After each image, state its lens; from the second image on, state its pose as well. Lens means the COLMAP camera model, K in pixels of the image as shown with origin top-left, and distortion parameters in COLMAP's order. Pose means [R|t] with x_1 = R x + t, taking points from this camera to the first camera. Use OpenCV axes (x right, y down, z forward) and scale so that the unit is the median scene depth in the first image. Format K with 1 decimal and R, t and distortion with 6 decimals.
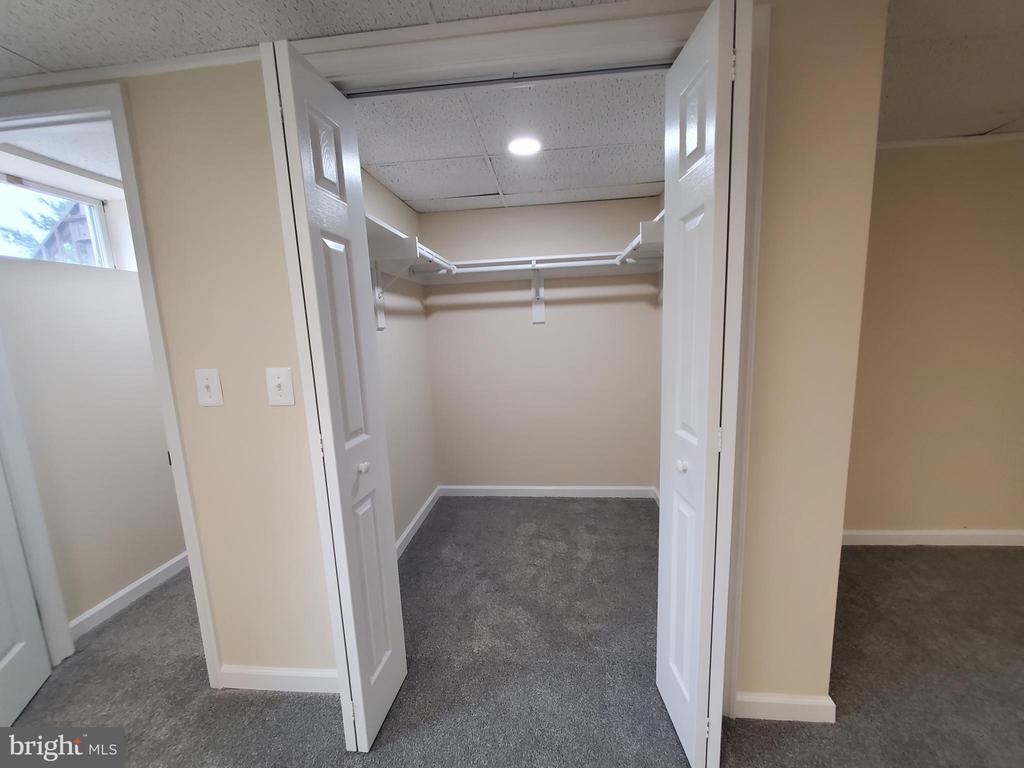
lens RADIAL K [[404.2, 0, 511.8], [0, 404.2, 391.5], [0, 0, 1]] dist [-0.001843, -0.000129]
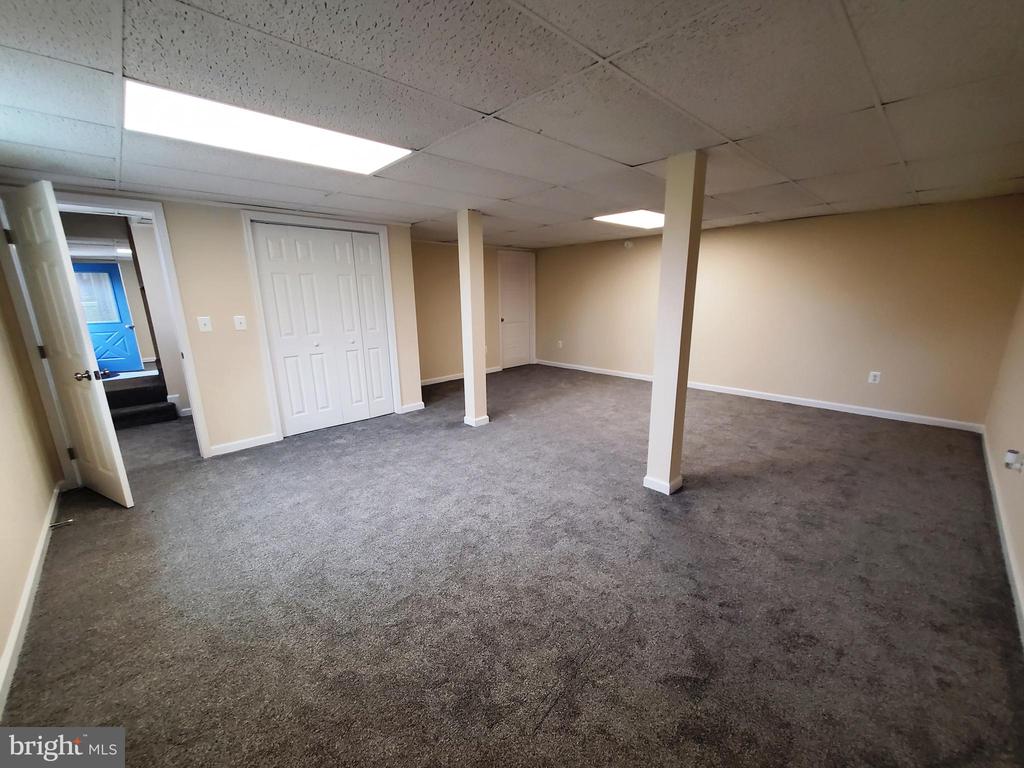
lens RADIAL K [[404.2, 0, 511.8], [0, 404.2, 391.5], [0, 0, 1]] dist [-0.001843, -0.000129]
pose [[0.617613, -0.159458, 0.770147, -1.274737], [0.111310, 0.987096, 0.115112, 0.264063], [-0.778565, 0.014631, 0.627393, -1.665763]]
